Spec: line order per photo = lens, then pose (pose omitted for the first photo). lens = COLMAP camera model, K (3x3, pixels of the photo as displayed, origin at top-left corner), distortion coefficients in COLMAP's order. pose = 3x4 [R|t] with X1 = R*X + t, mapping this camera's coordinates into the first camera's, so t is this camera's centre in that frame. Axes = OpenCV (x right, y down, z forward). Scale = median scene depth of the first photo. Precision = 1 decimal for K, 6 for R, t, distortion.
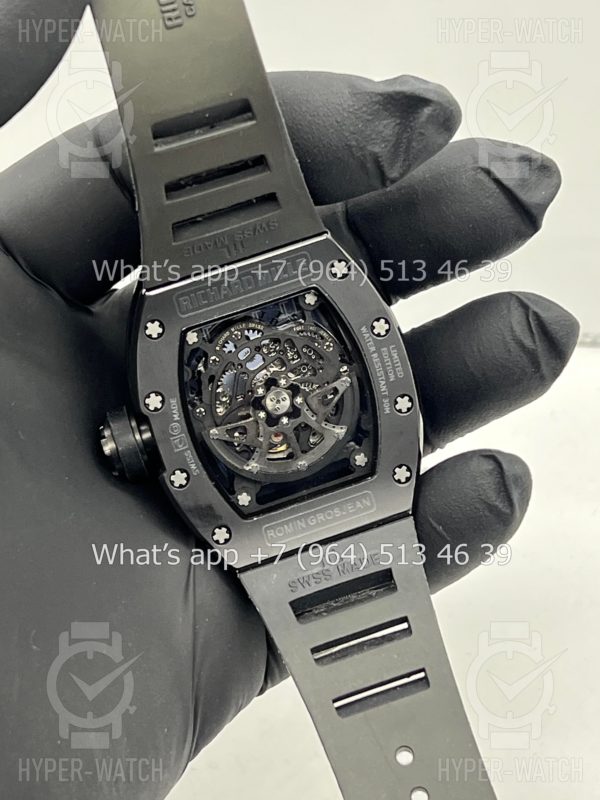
lens RADIAL K [[1973.0, 0, 298.6], [0, 1973.0, 399.6], [0, 0, 1]] dist [0.308674, 0.000000]
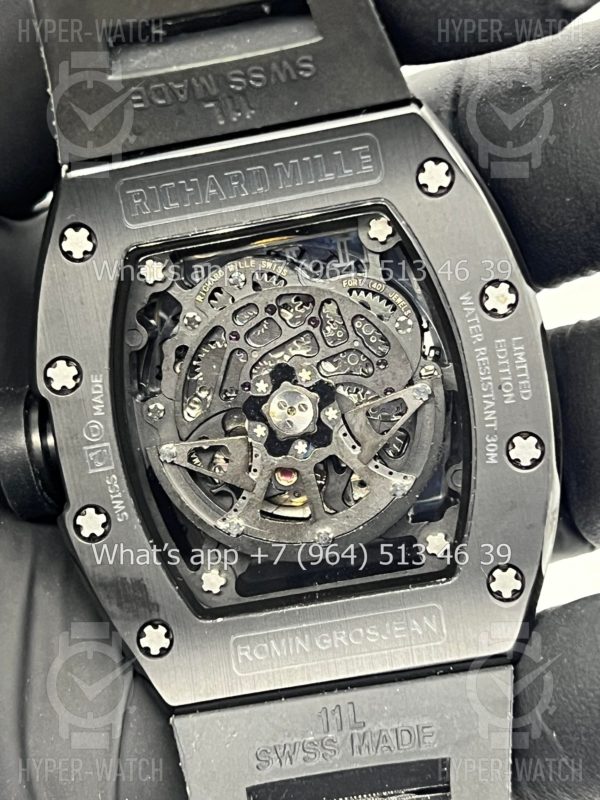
lens RADIAL K [[1973.0, 0, 302.4], [0, 1973.0, 401.0], [0, 0, 1]] dist [0.308674, 0.000000]
pose [[0.966803, 0.142549, -0.212064, 0.106157], [-0.151718, 0.988040, -0.027524, 0.012767], [0.205604, 0.058785, 0.976868, 0.473286]]
